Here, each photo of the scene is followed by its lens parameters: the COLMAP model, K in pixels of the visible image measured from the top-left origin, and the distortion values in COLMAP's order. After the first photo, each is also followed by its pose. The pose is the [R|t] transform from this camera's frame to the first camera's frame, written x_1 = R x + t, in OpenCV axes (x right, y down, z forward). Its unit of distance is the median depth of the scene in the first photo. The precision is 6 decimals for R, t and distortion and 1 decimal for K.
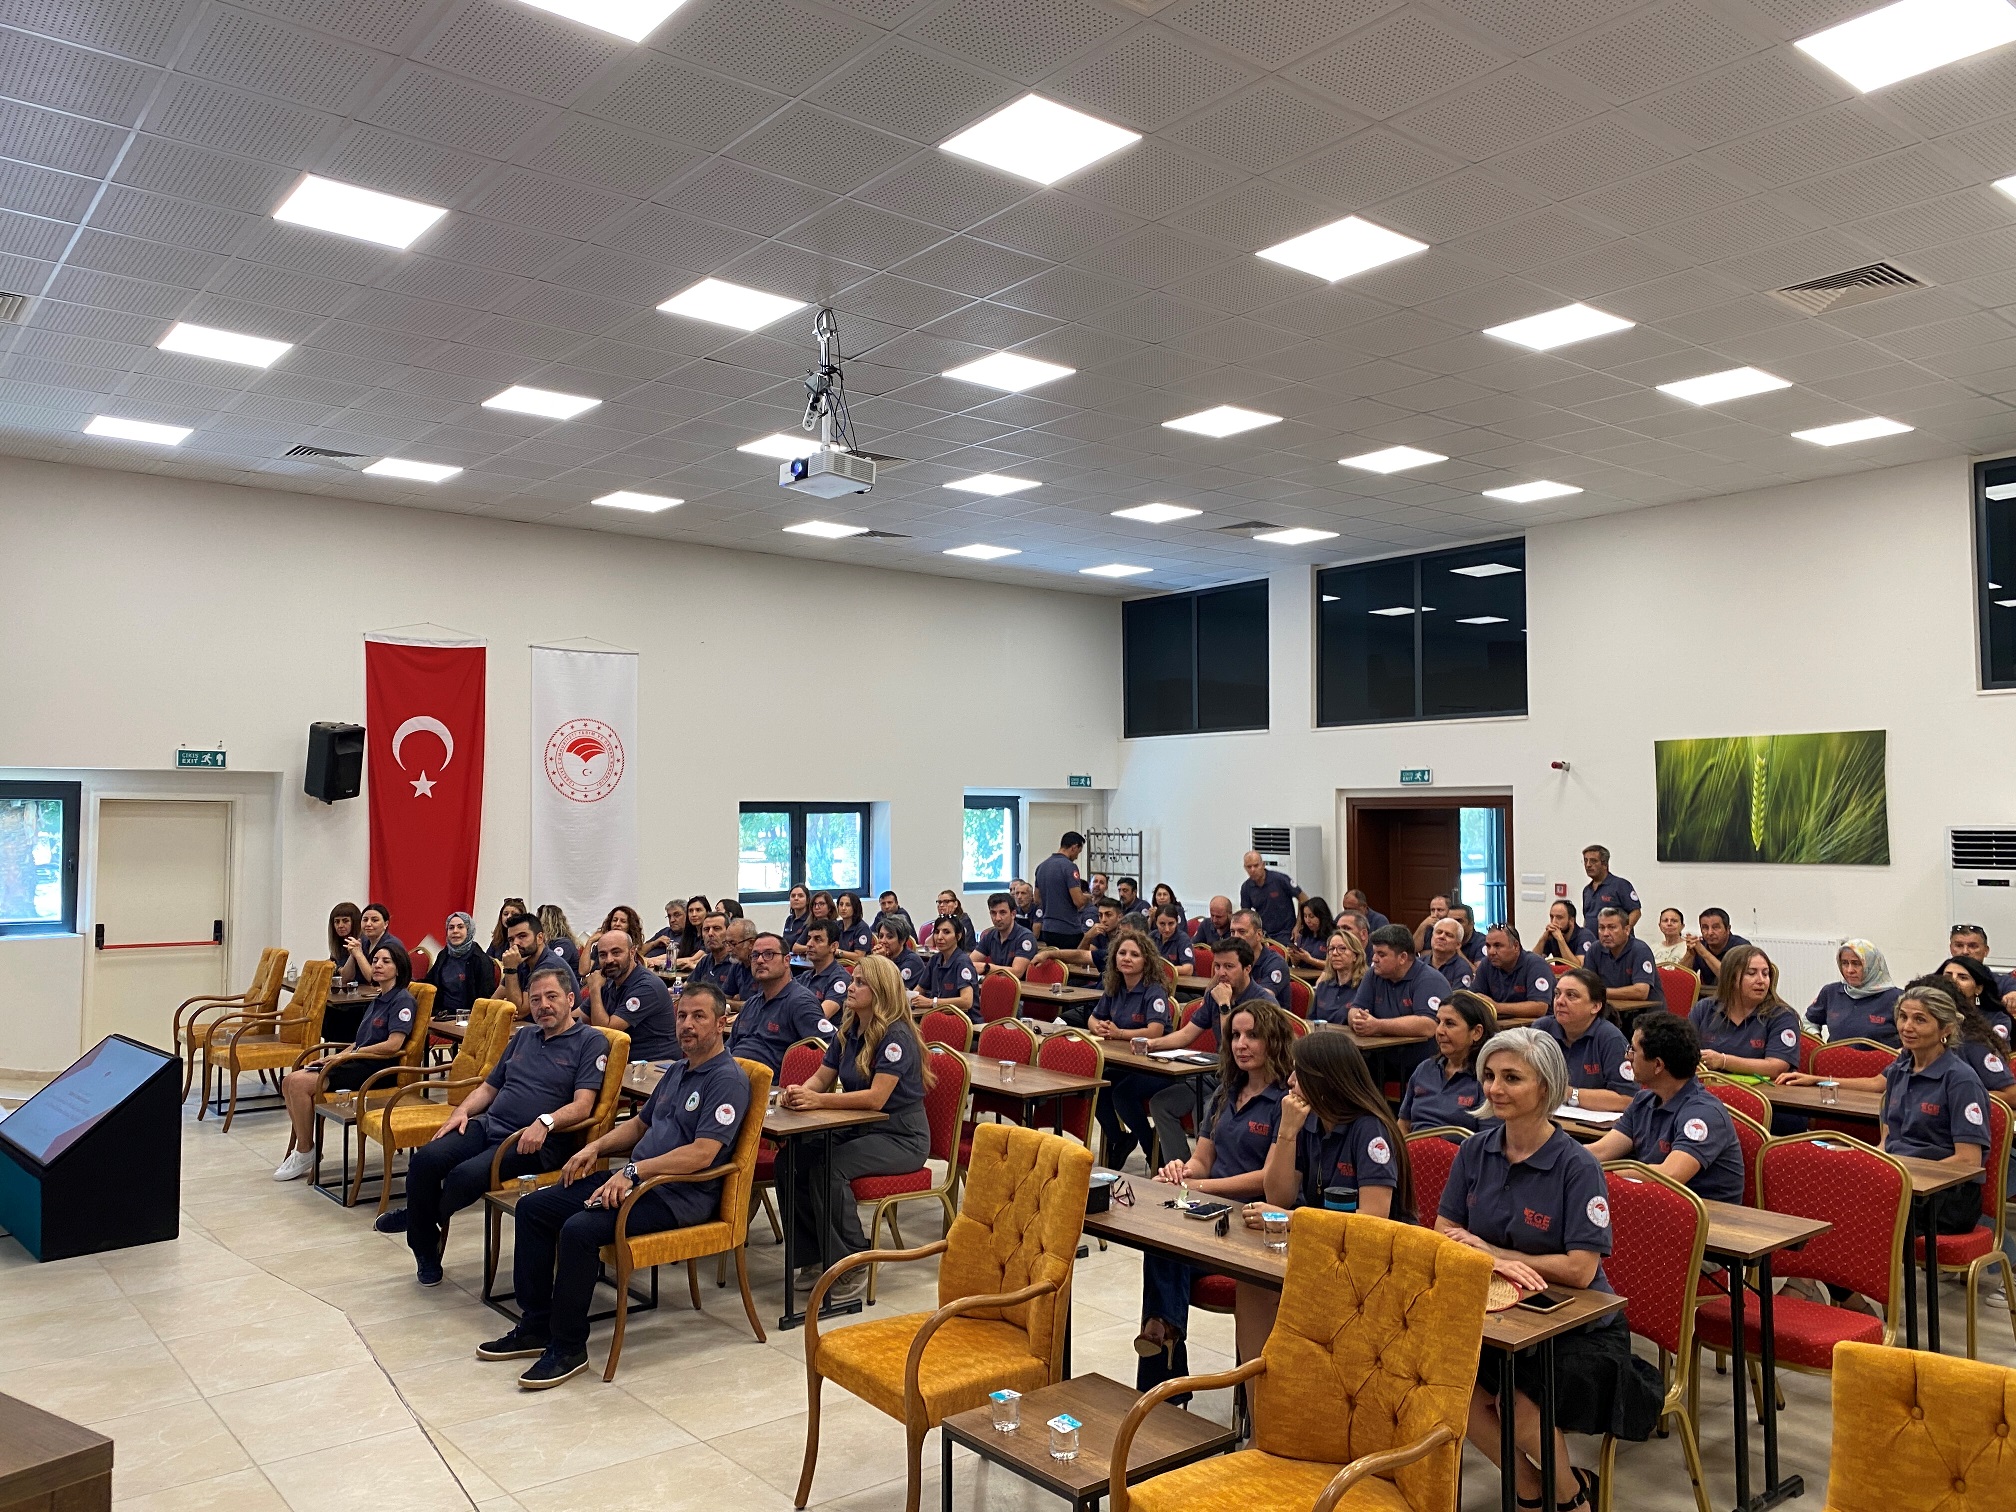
lens RADIAL K [[1532.8, 0, 1017.1], [0, 1532.8, 745.4], [0, 0, 1]] dist [0.026235, -0.010072]
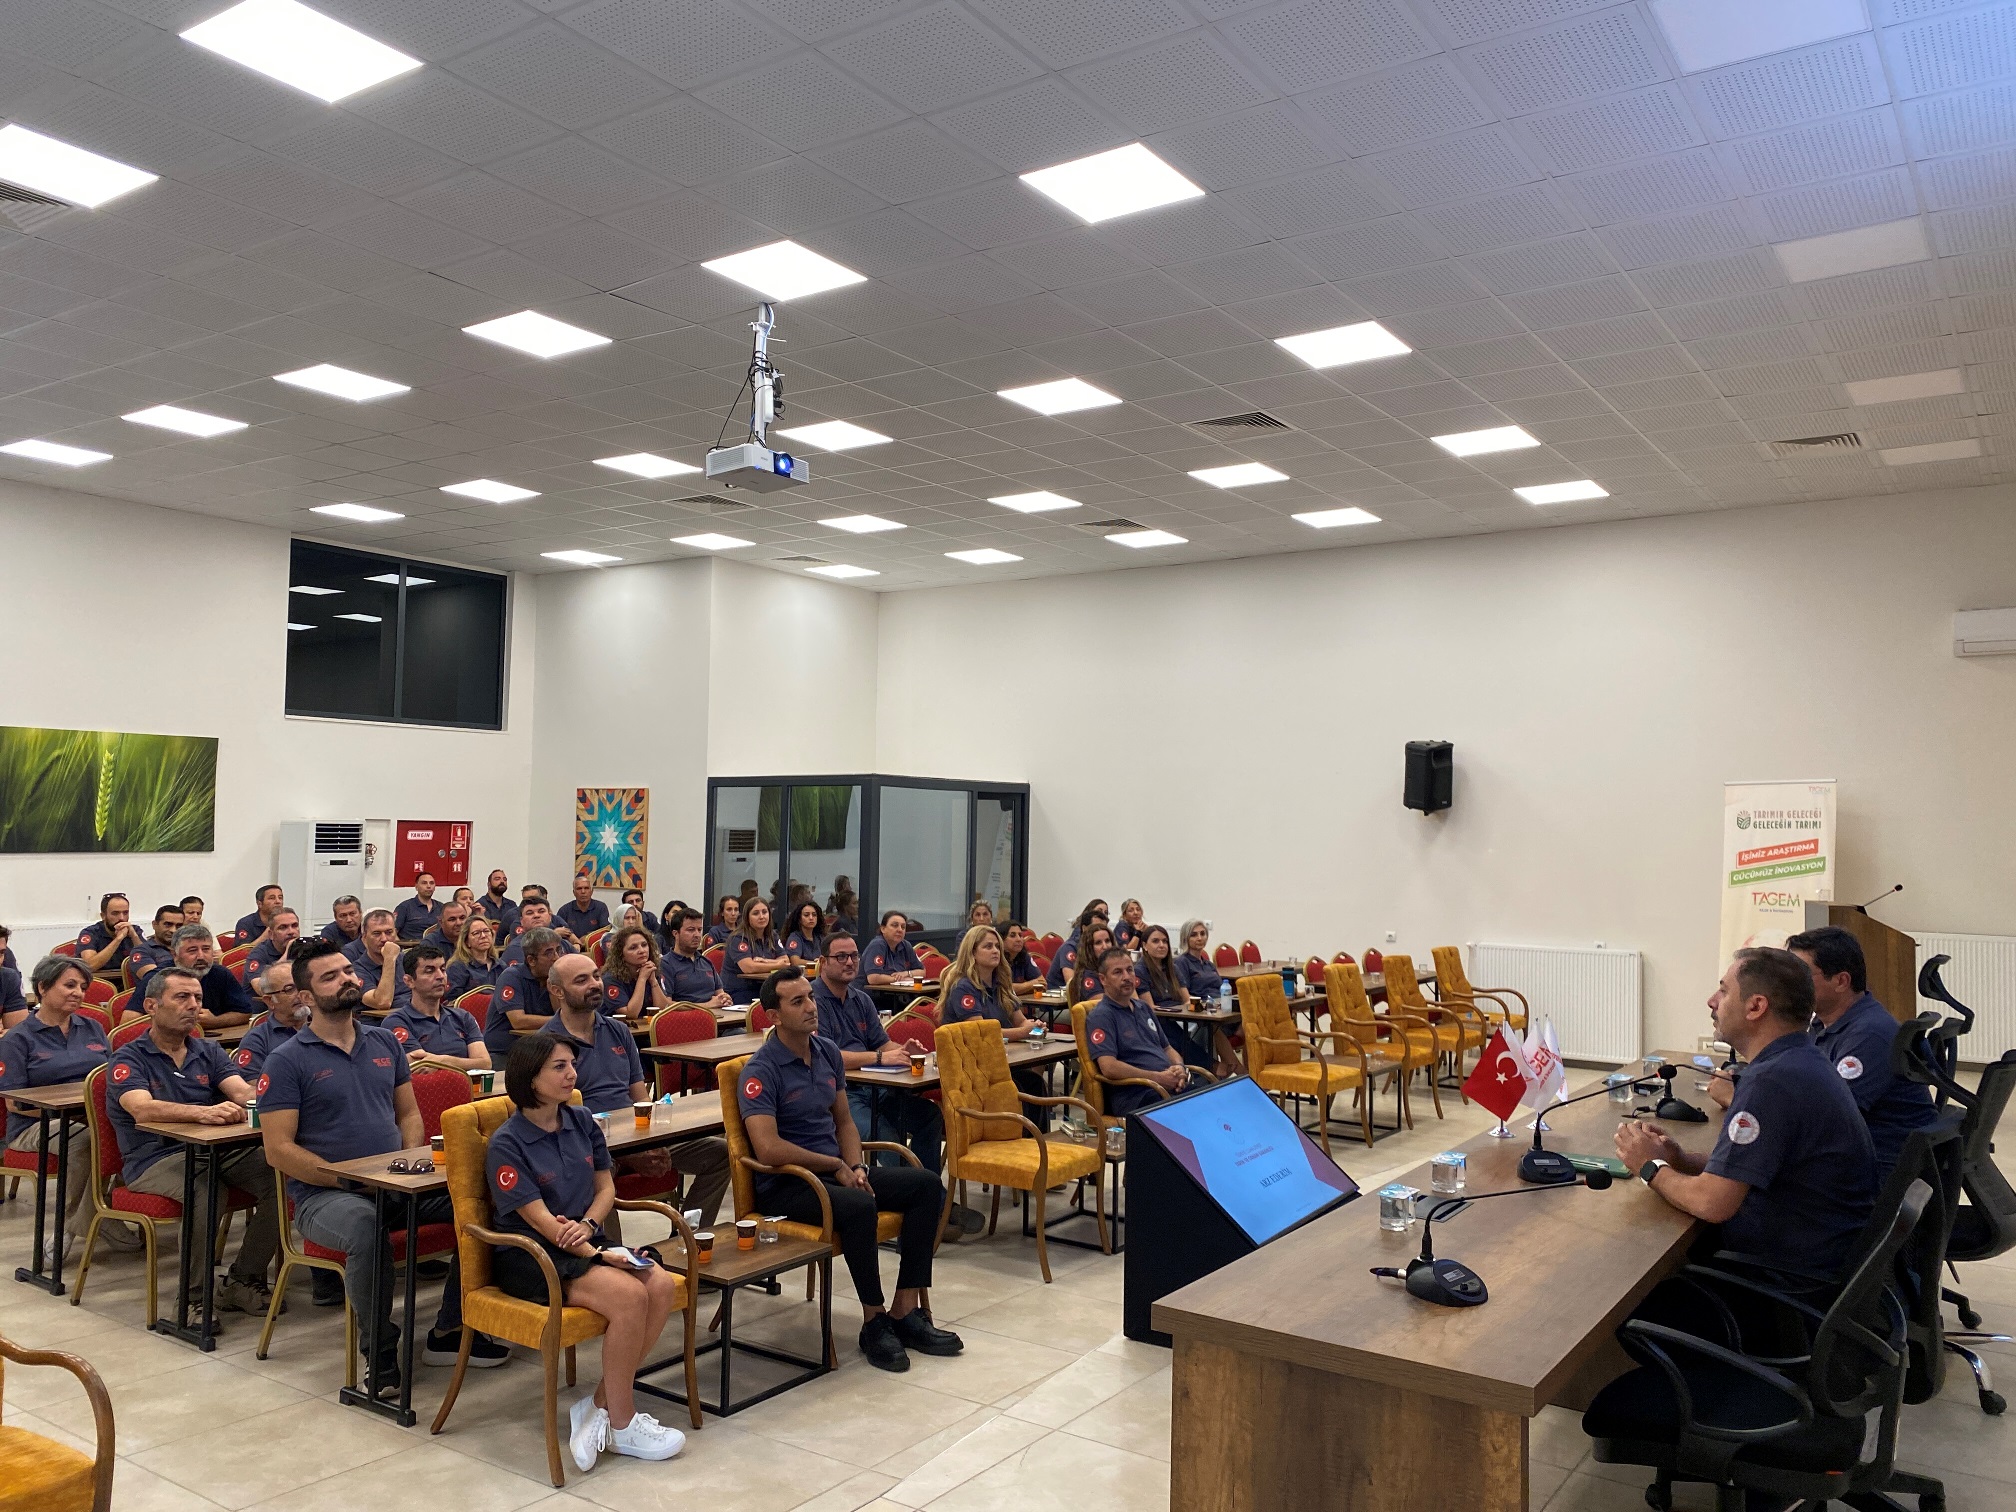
lens RADIAL K [[1523.0, 0, 1034.0], [0, 1523.0, 747.6], [0, 0, 1]] dist [0.046758, -0.082688]
pose [[-0.287352, 0.050517, 0.956492, -0.703188], [-0.059043, 0.995775, -0.070329, 0.040798], [-0.956004, -0.076683, -0.283155, 0.690923]]
